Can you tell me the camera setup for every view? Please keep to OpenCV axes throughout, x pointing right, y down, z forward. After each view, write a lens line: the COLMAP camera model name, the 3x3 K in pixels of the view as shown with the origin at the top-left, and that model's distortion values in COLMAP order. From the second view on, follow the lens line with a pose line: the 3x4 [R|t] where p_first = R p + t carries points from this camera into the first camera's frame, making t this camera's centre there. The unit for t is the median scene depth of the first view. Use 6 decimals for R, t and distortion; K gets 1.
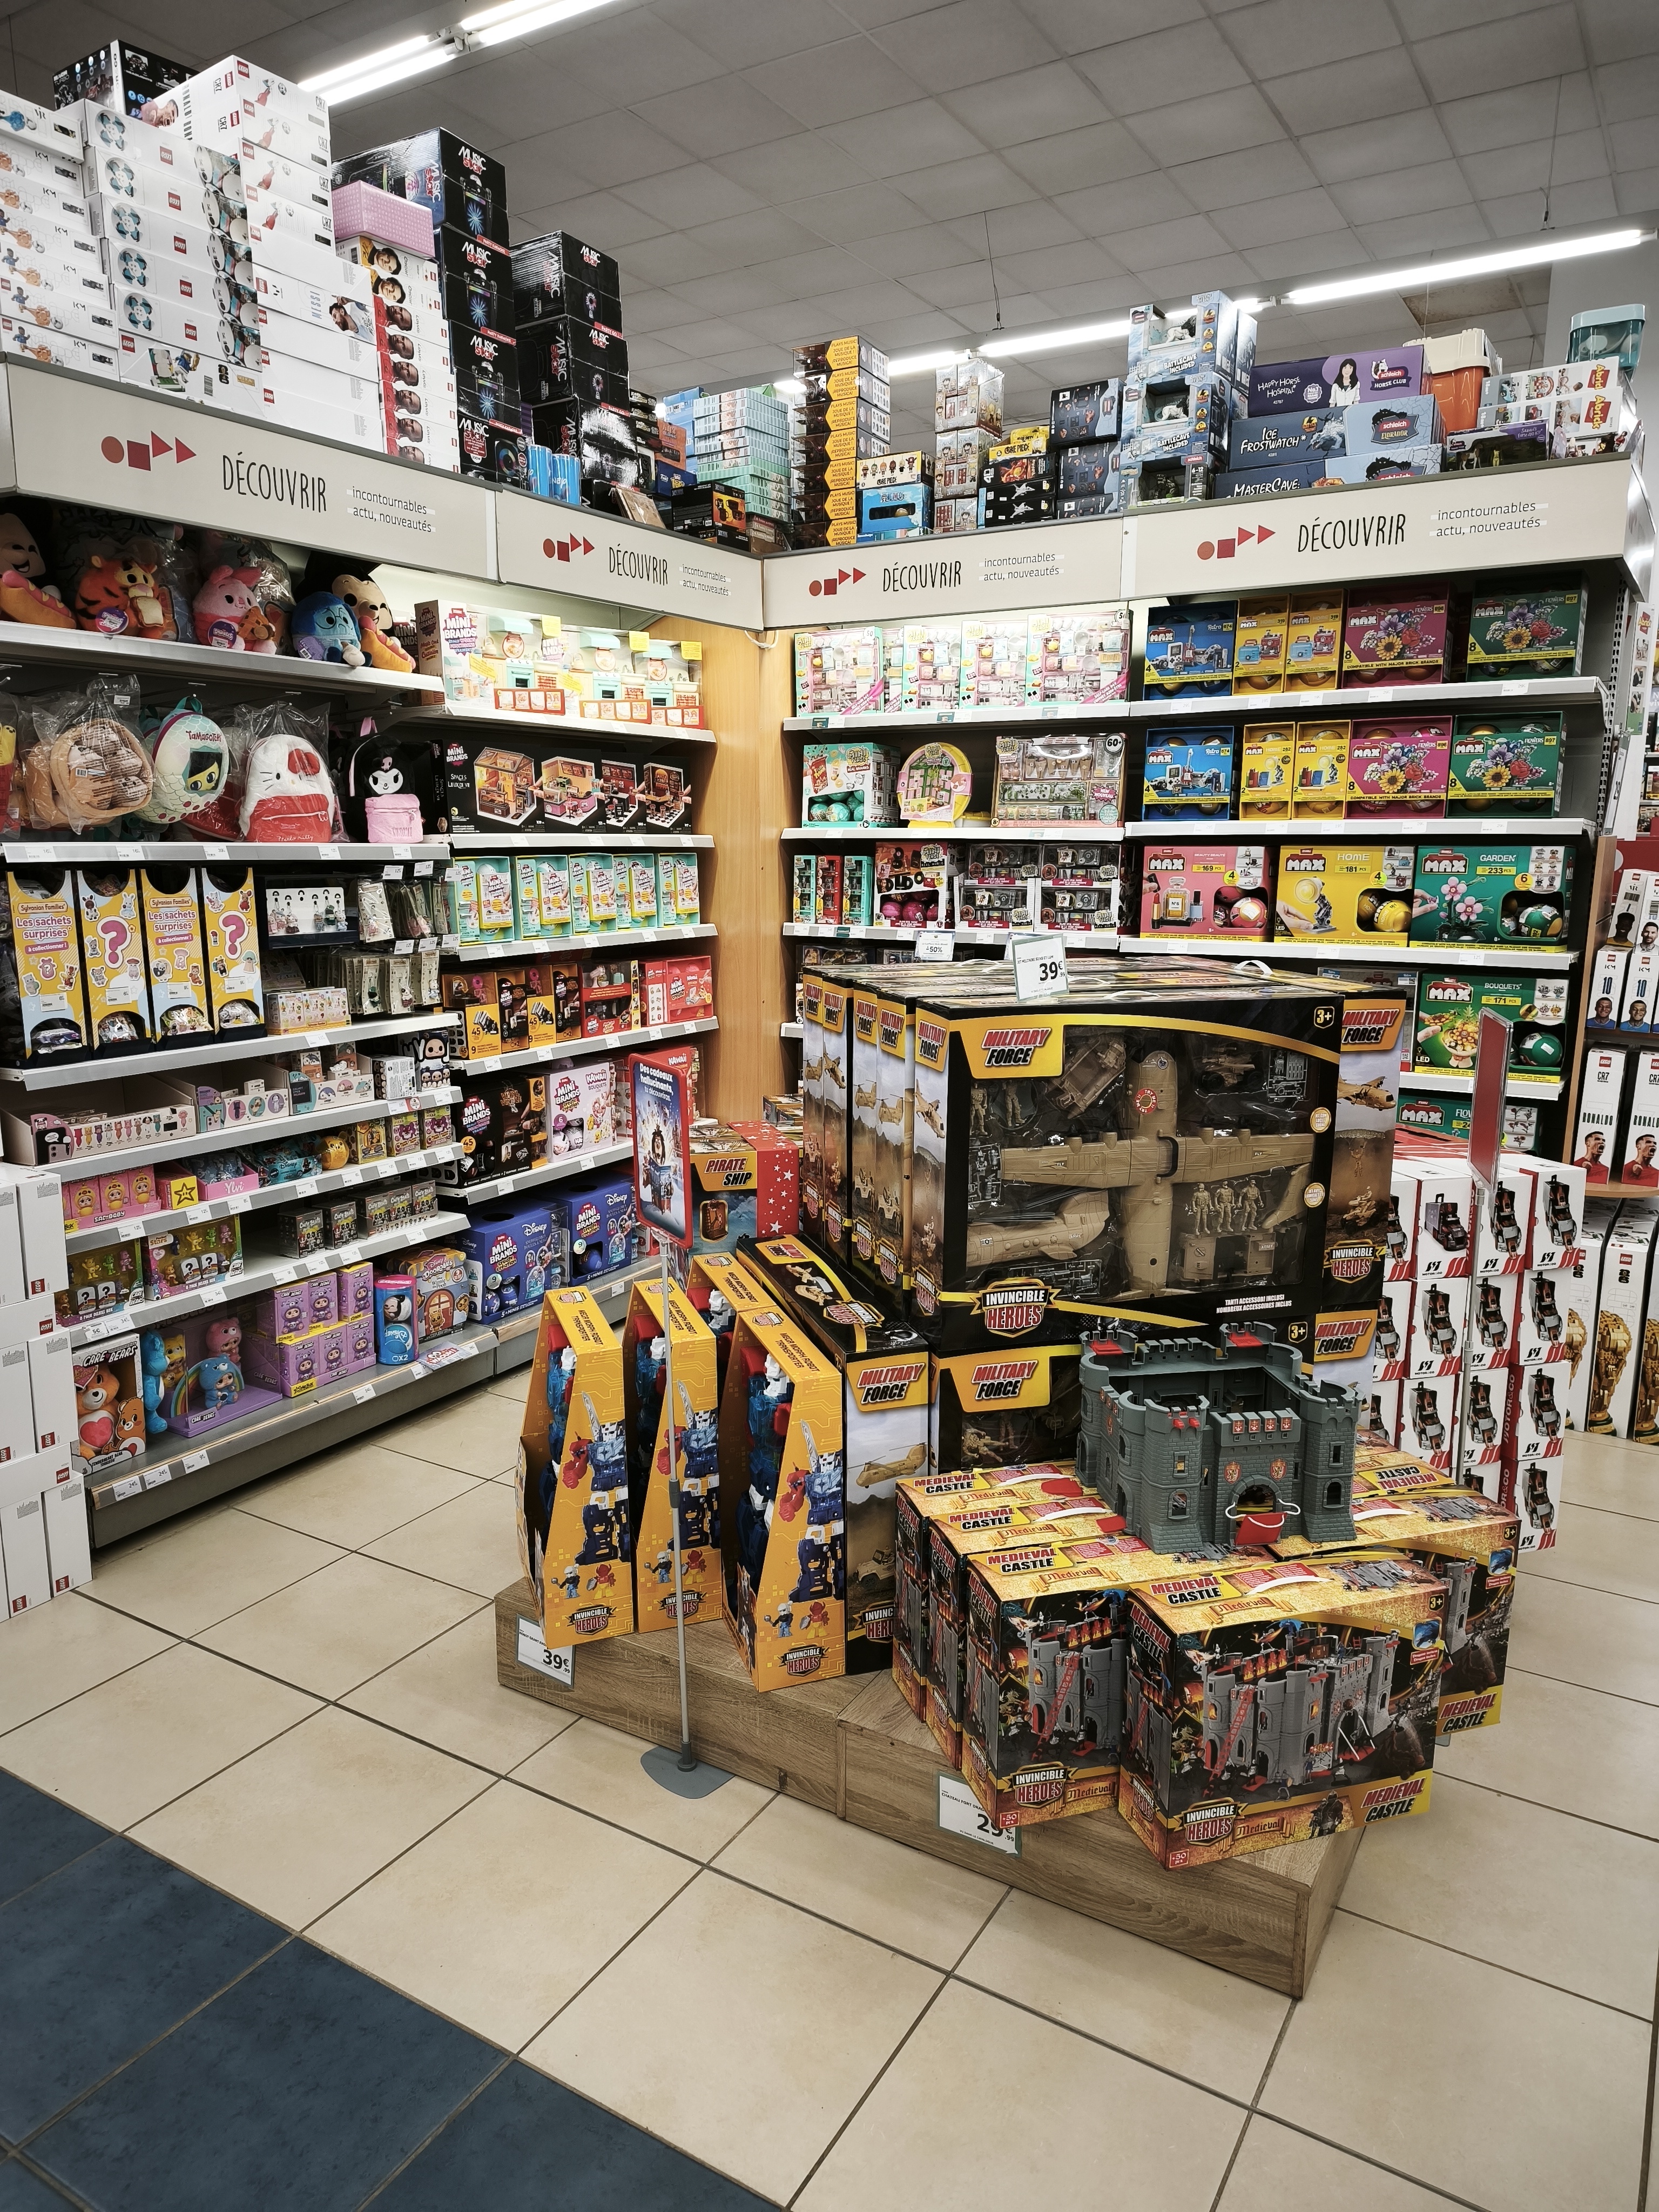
lens RADIAL K [[1483.4, 0, 838.6], [0, 1483.4, 1115.4], [0, 0, 1]] dist [0.007095, -0.011249]
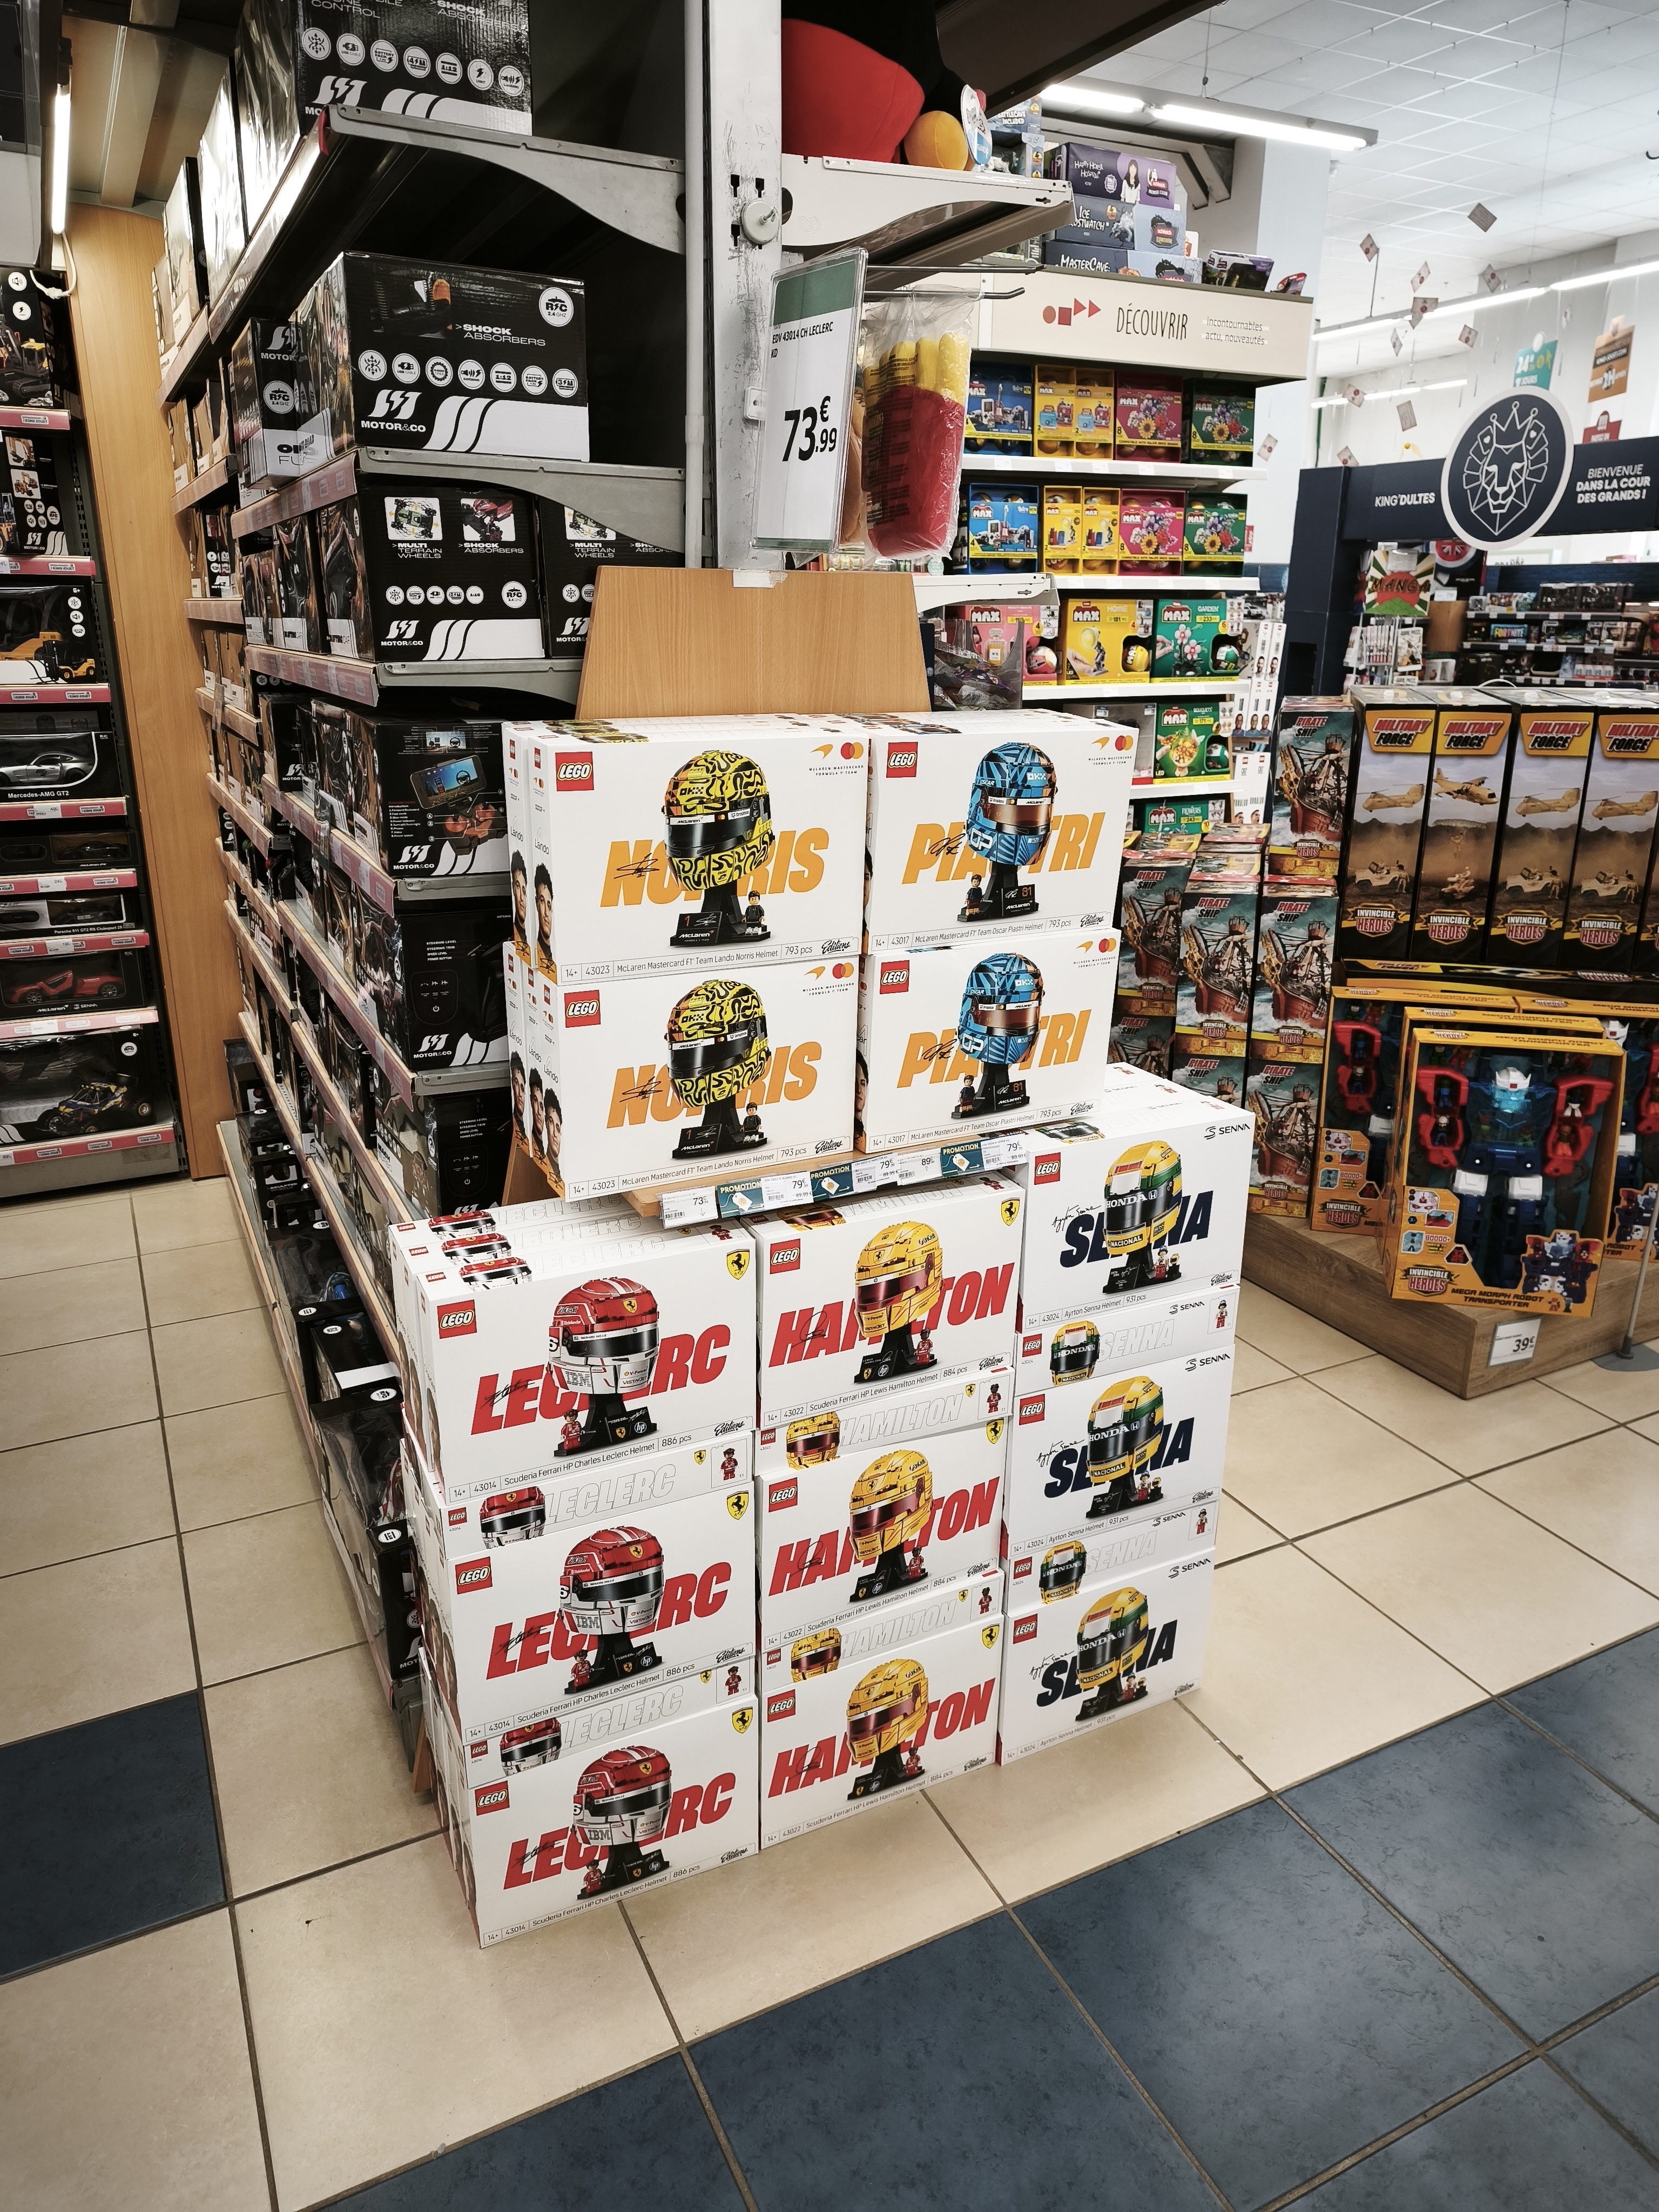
lens RADIAL K [[1483.4, 0, 813.8], [0, 1483.4, 1119.6], [0, 0, 1]] dist [0.007095, -0.011249]
pose [[0.527370, -0.273367, 0.804457, -0.876567], [0.155864, 0.961885, 0.224686, -0.084899], [-0.835217, 0.006893, 0.549878, 0.550250]]
